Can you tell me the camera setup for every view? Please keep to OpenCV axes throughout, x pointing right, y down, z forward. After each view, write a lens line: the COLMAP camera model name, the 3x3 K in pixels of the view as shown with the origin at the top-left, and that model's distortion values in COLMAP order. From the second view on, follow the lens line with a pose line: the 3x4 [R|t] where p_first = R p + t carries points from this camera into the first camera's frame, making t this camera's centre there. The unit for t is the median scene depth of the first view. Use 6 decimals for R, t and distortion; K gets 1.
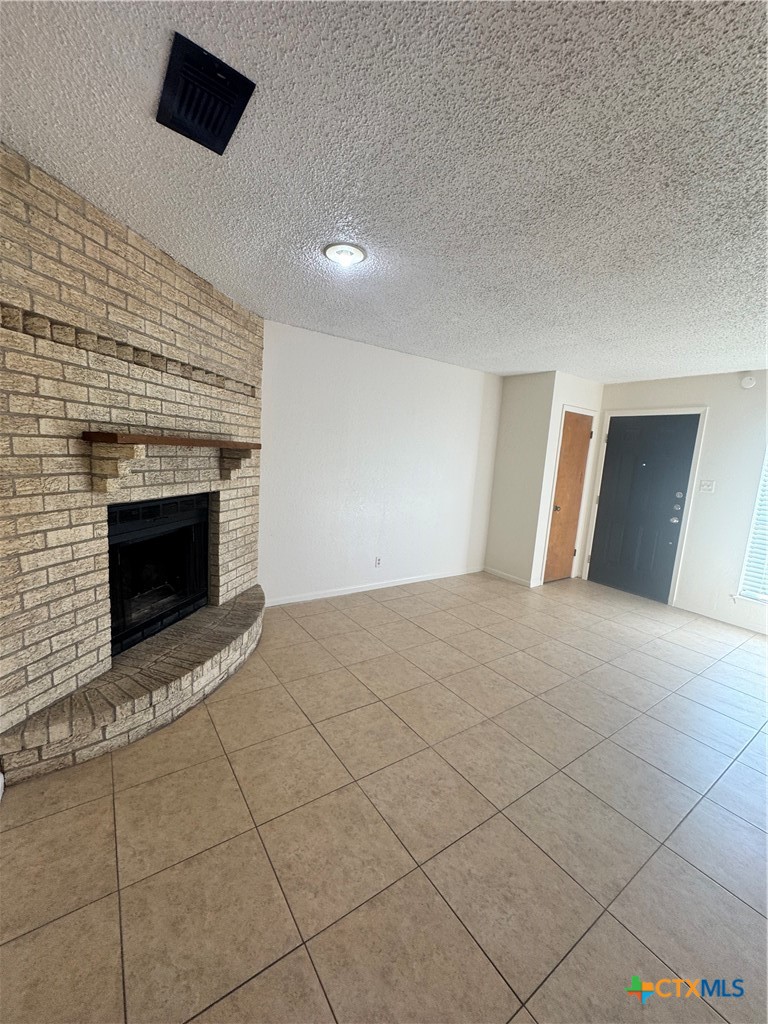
lens RADIAL K [[410.3, 0, 385.3], [0, 410.3, 511.3], [0, 0, 1]] dist [-0.003273, 0.000255]
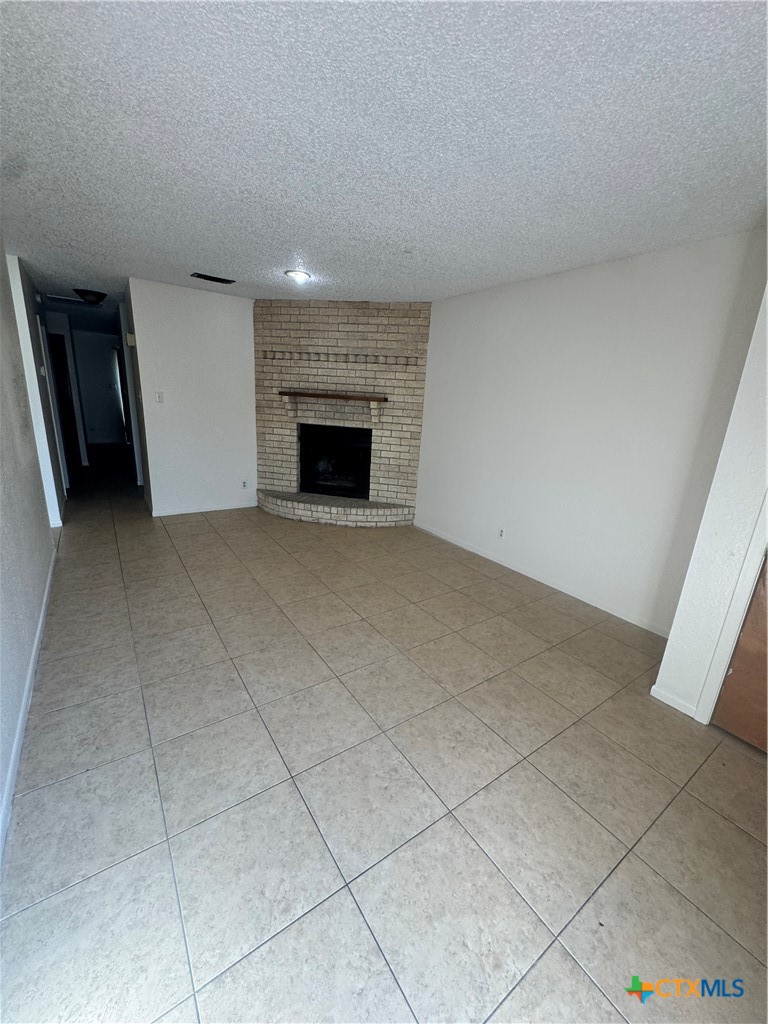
lens RADIAL K [[410.3, 0, 382.0], [0, 410.3, 511.4], [0, 0, 1]] dist [-0.003273, 0.000255]
pose [[-0.008652, 0.205927, -0.978529, 1.699460], [-0.199235, 0.958591, 0.203492, -0.102121], [0.979914, 0.196718, 0.032734, 1.430205]]
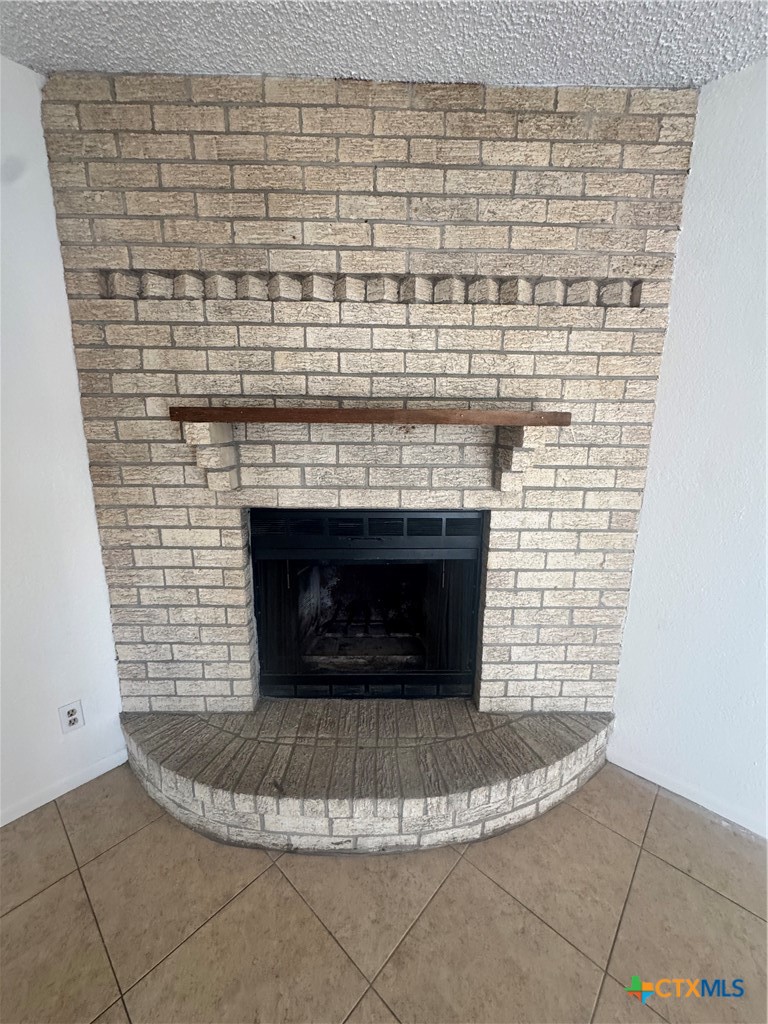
lens RADIAL K [[410.3, 0, 384.0], [0, 410.3, 511.5], [0, 0, 1]] dist [-0.003273, 0.000255]
pose [[0.217990, 0.138237, -0.966111, 0.100479], [-0.134085, 0.984773, 0.110652, -0.119465], [0.966696, 0.105420, 0.233206, 1.016989]]
